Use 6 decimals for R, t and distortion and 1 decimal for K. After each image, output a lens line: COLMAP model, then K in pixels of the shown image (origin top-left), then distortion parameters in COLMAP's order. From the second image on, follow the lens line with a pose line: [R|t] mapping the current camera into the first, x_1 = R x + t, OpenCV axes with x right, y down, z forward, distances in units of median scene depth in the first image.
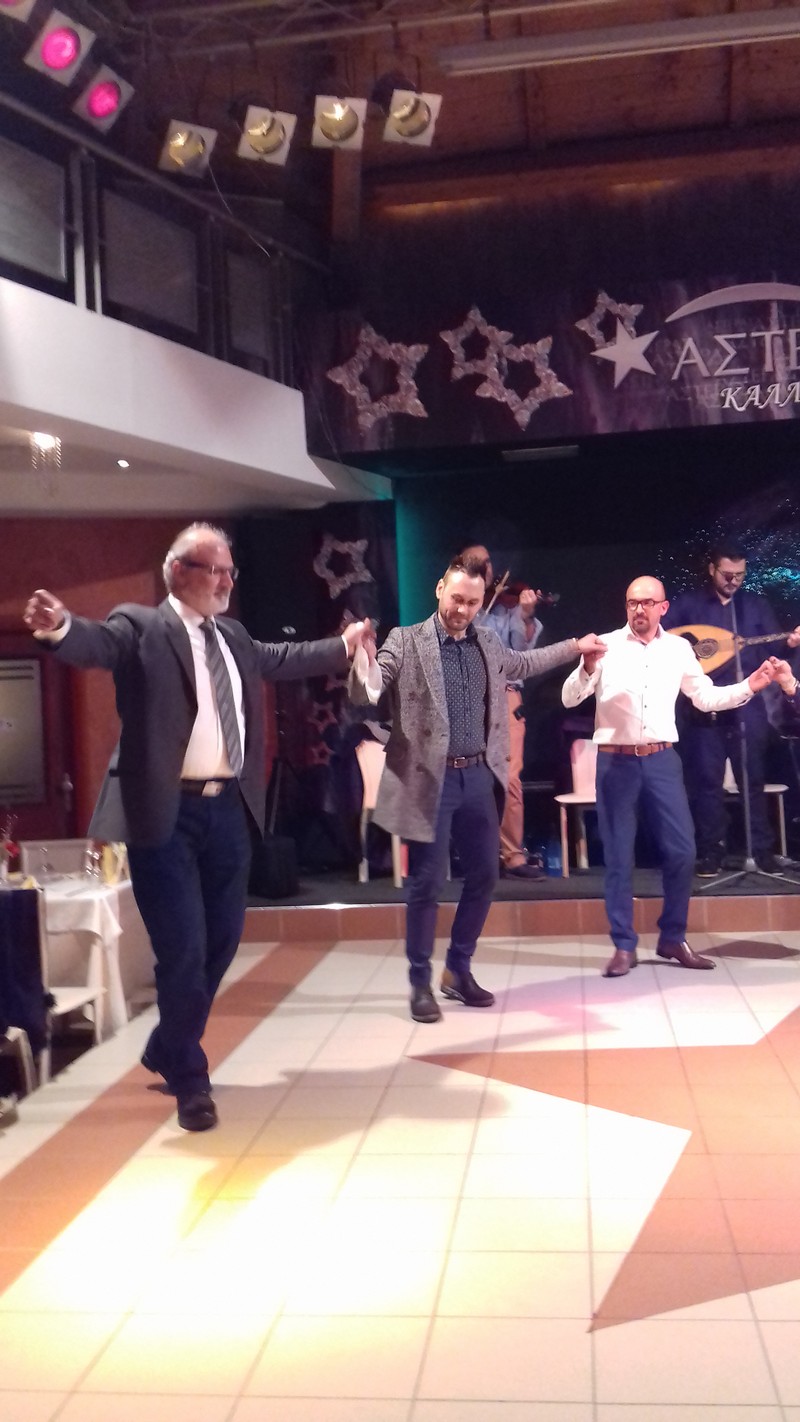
lens RADIAL K [[1313.2, 0, 400.0], [0, 1313.2, 711.0], [0, 0, 1]] dist [0.093932, -0.191635]
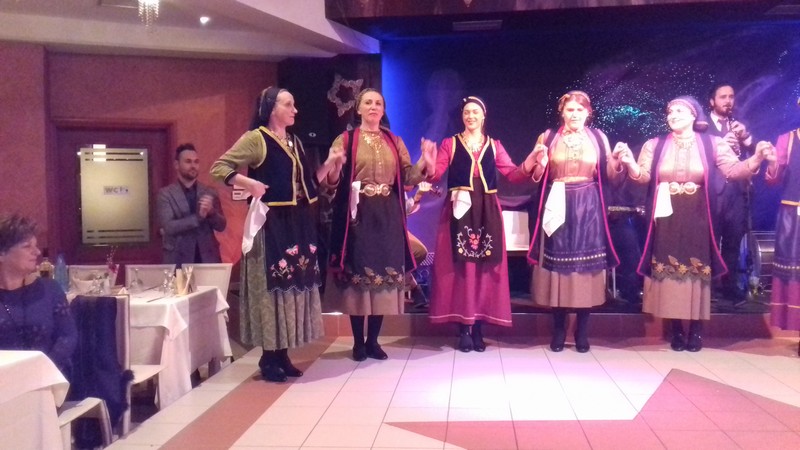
lens RADIAL K [[738.8, 0, 400.0], [0, 738.8, 225.0], [0, 0, 1]] dist [0.093932, -0.191635]
pose [[0.998932, 0.030060, 0.035084, -0.007719], [-0.031001, 0.999166, 0.026575, 0.019359], [-0.034256, -0.027635, 0.999031, 0.134557]]
